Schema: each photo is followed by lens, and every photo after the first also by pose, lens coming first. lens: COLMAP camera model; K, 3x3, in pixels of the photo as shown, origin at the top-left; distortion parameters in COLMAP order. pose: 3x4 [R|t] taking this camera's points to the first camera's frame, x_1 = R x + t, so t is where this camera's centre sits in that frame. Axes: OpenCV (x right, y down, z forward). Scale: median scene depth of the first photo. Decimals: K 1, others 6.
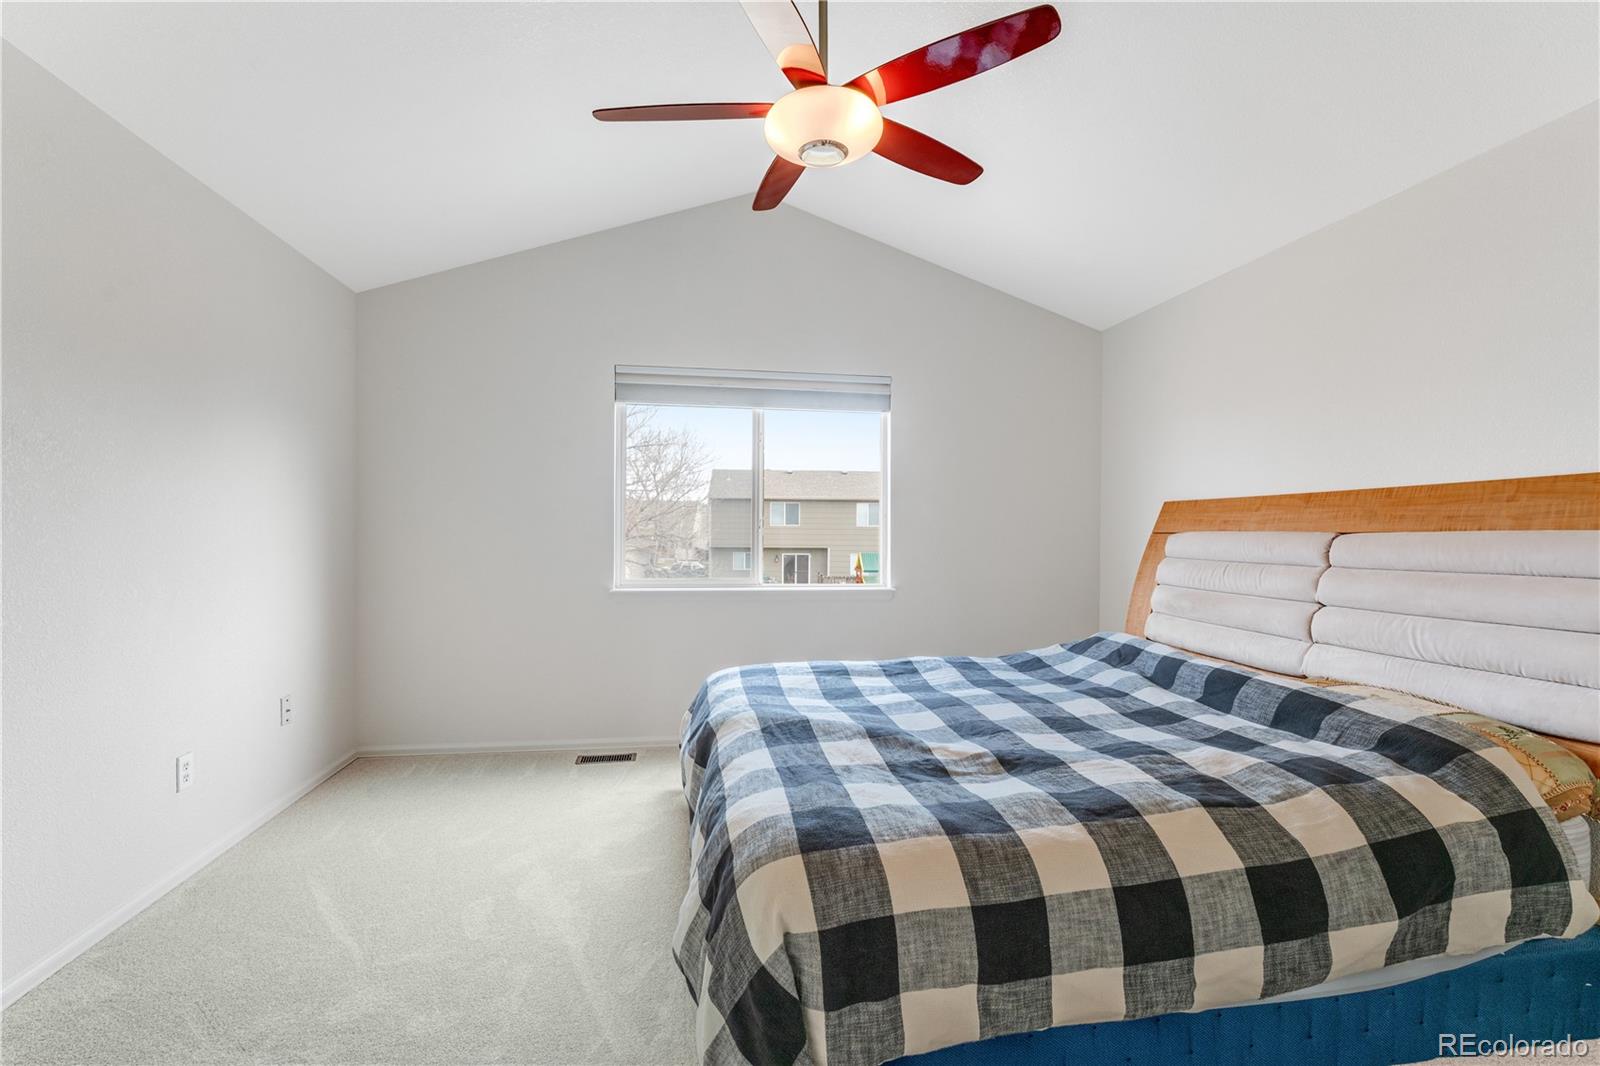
lens RADIAL K [[705.8, 0, 804.5], [0, 705.8, 532.2], [0, 0, 1]] dist [-0.003295, 0.000606]
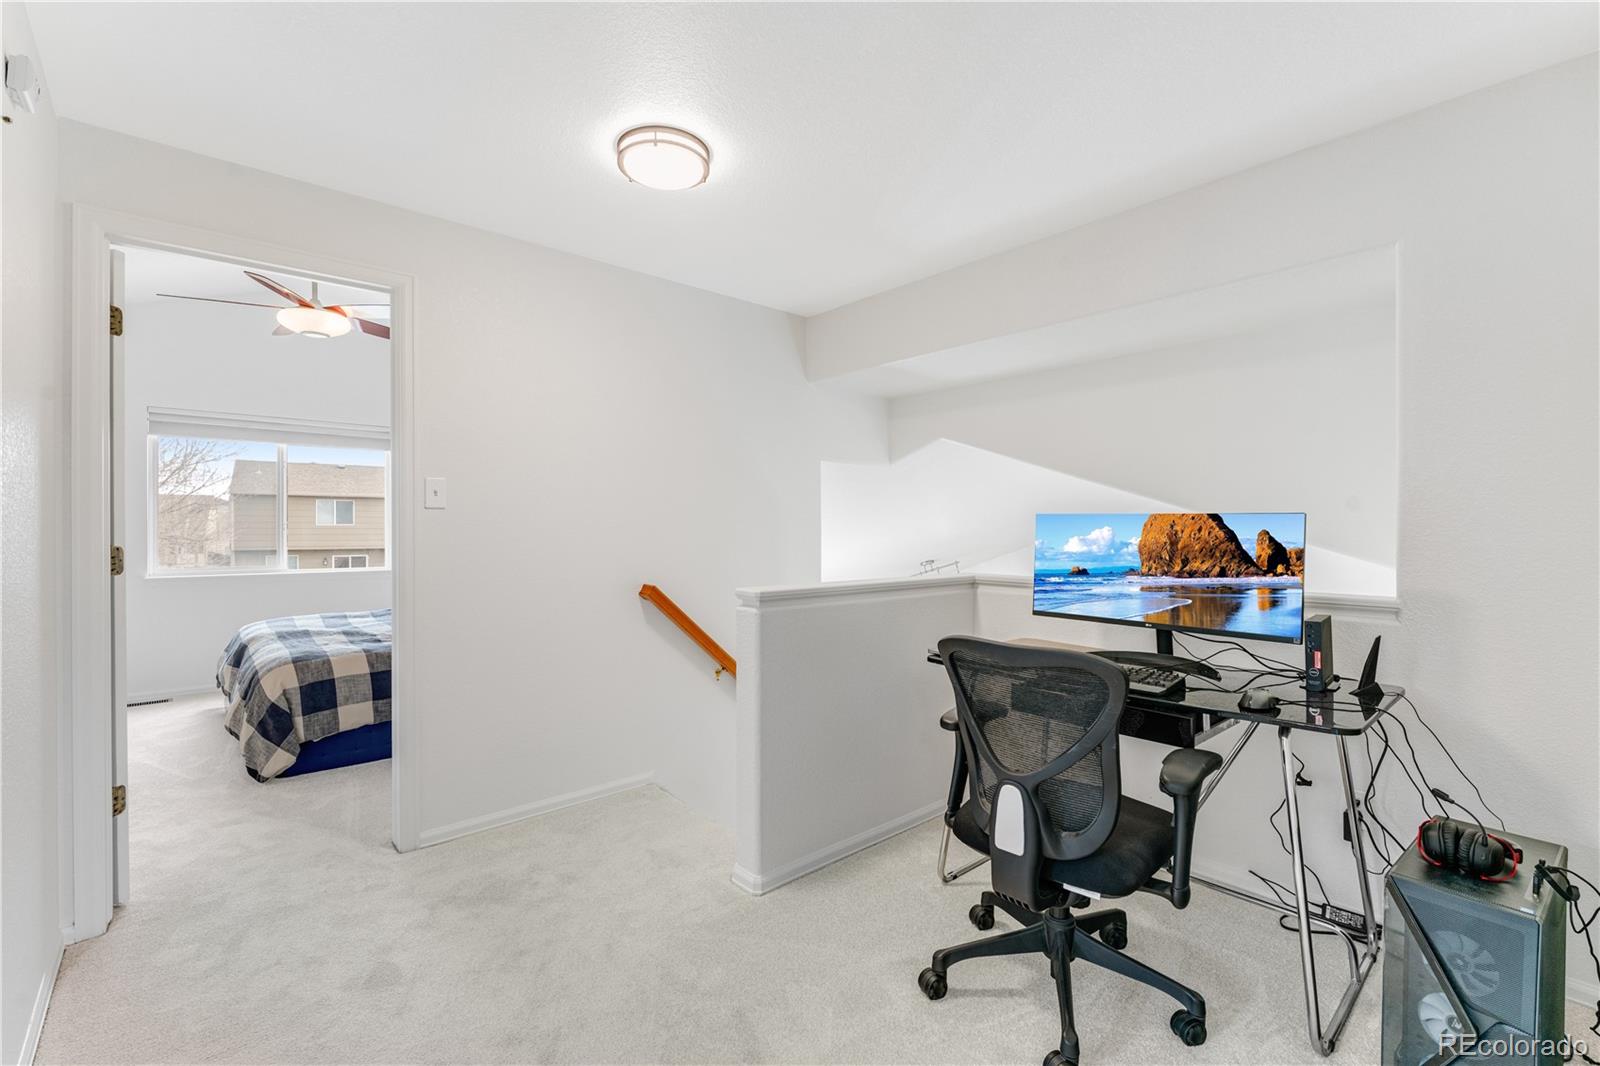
lens RADIAL K [[705.8, 0, 796.8], [0, 705.8, 529.9], [0, 0, 1]] dist [-0.003295, 0.000606]
pose [[0.855411, -0.004074, 0.517934, 0.237978], [0.004947, 0.999988, -0.000304, 0.000120], [-0.517927, 0.002823, 0.855420, -2.104591]]
